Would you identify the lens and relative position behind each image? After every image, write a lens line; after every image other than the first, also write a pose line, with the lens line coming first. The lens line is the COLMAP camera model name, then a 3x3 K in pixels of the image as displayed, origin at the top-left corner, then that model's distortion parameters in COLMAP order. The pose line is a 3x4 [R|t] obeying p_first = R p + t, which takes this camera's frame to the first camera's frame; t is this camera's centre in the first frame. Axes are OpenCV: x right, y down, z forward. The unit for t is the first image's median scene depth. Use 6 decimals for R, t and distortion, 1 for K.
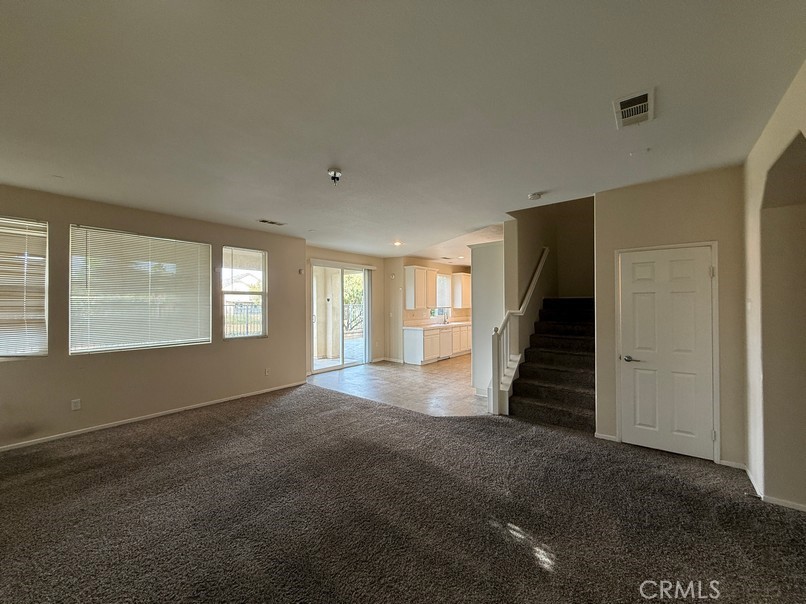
lens RADIAL K [[322.2, 0, 398.1], [0, 322.2, 300.9], [0, 0, 1]] dist [0.000891, -0.000252]
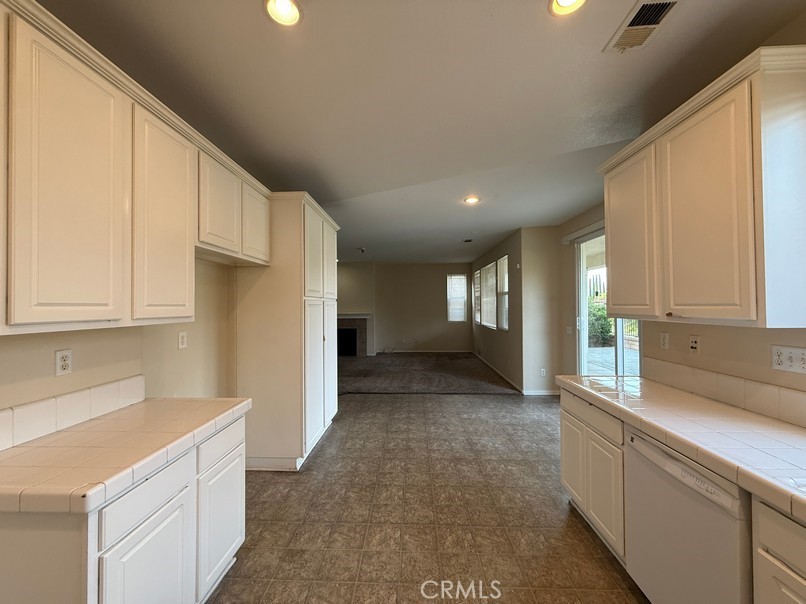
lens RADIAL K [[322.2, 0, 399.9], [0, 322.2, 302.1], [0, 0, 1]] dist [0.000891, -0.000252]
pose [[-0.799317, 0.003824, -0.600898, 0.631667], [0.016599, 0.999739, -0.015718, 0.024509], [0.600681, -0.022538, -0.799171, 1.901629]]
